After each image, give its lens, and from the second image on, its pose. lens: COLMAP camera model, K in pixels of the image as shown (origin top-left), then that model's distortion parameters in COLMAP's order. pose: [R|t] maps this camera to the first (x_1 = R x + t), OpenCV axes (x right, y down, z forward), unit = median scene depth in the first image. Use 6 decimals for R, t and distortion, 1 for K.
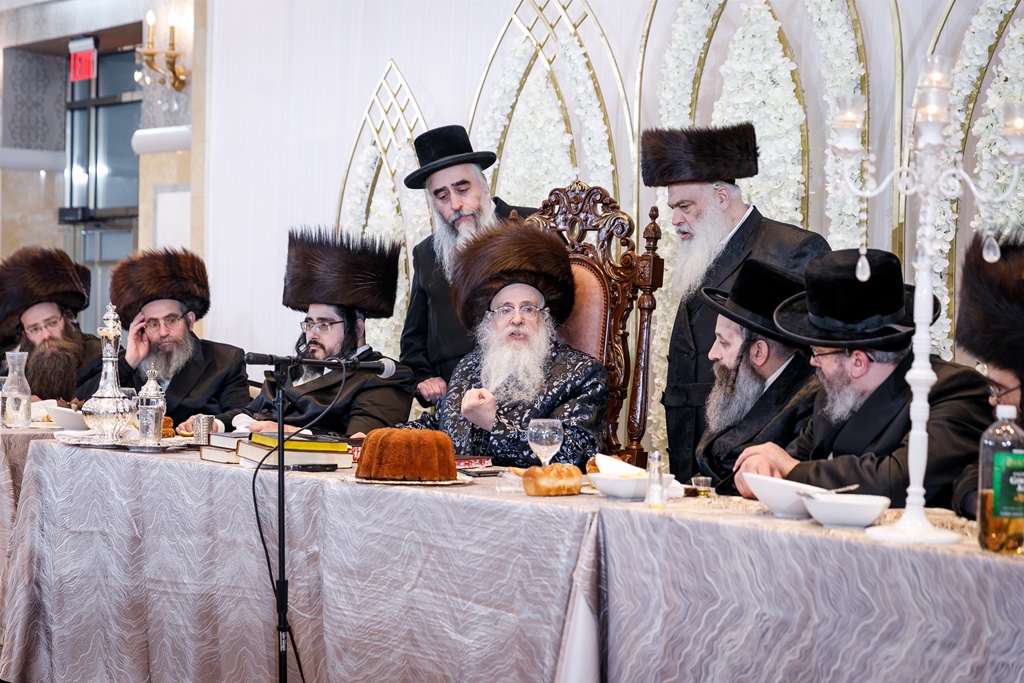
lens RADIAL K [[2011.0, 0, 512.0], [0, 2011.0, 341.5], [0, 0, 1]] dist [0.037124, 0.245122]
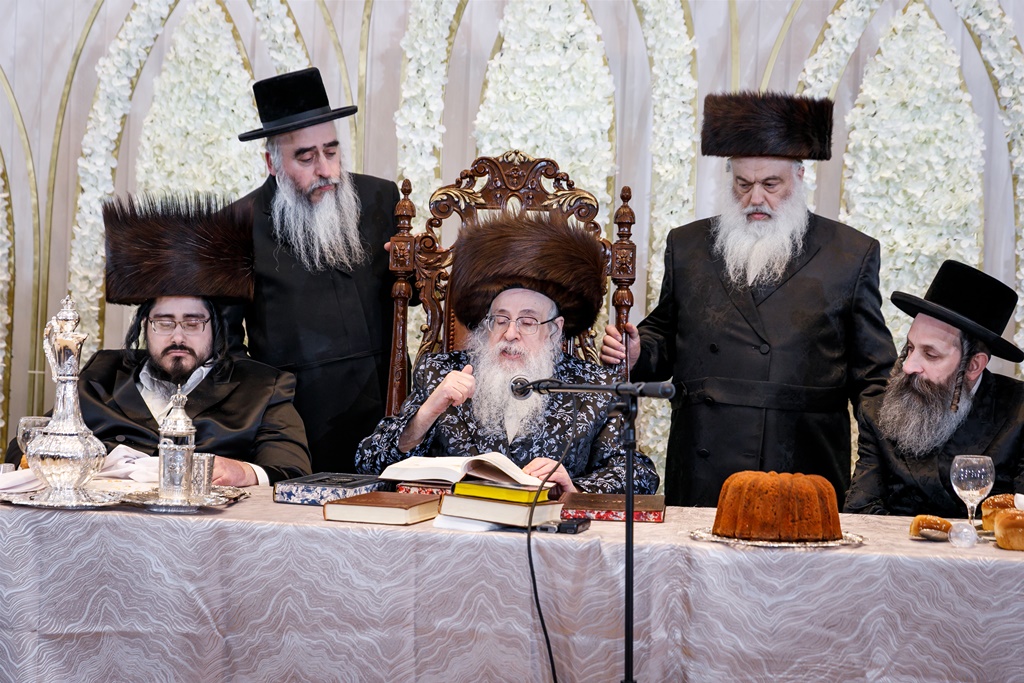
lens RADIAL K [[2011.0, 0, 512.0], [0, 2011.0, 341.5], [0, 0, 1]] dist [0.037124, 0.245122]
pose [[0.776598, -0.010218, 0.629914, -0.633748], [-0.006286, 0.999693, 0.023966, -0.026765], [-0.629966, -0.022572, 0.776295, 0.454089]]
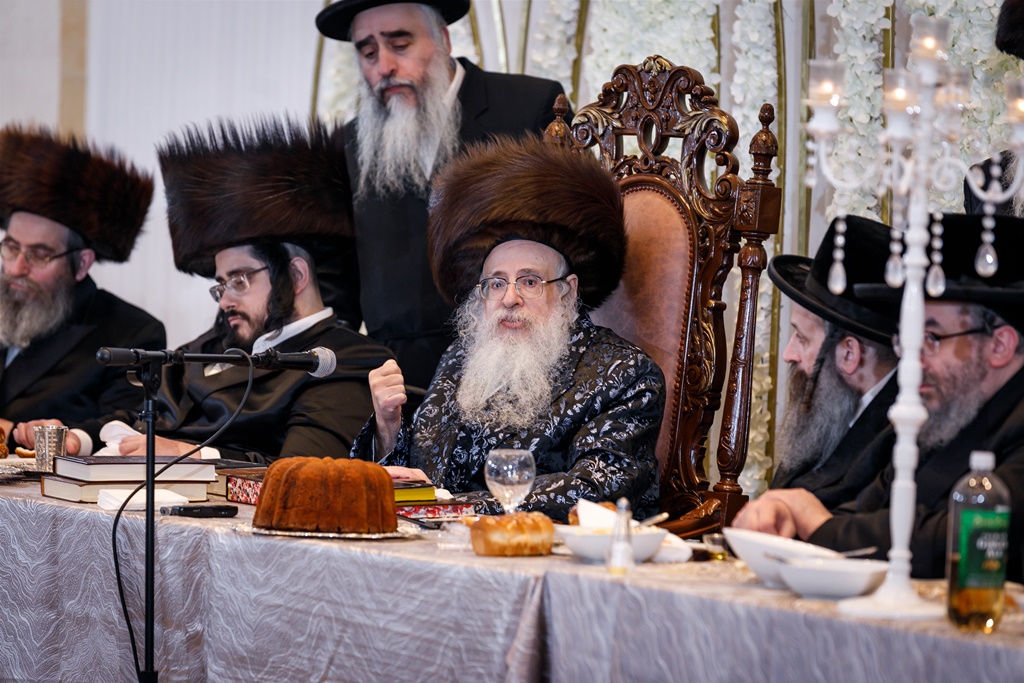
lens RADIAL K [[5904.2, 0, 512.0], [0, 5904.2, 341.5], [0, 0, 1]] dist [0.414976, 2.516961]
pose [[0.995728, 0.015556, -0.091020, 0.200381], [-0.012440, 0.999320, 0.034699, -0.070235], [0.091498, -0.033418, 0.995244, -1.052057]]
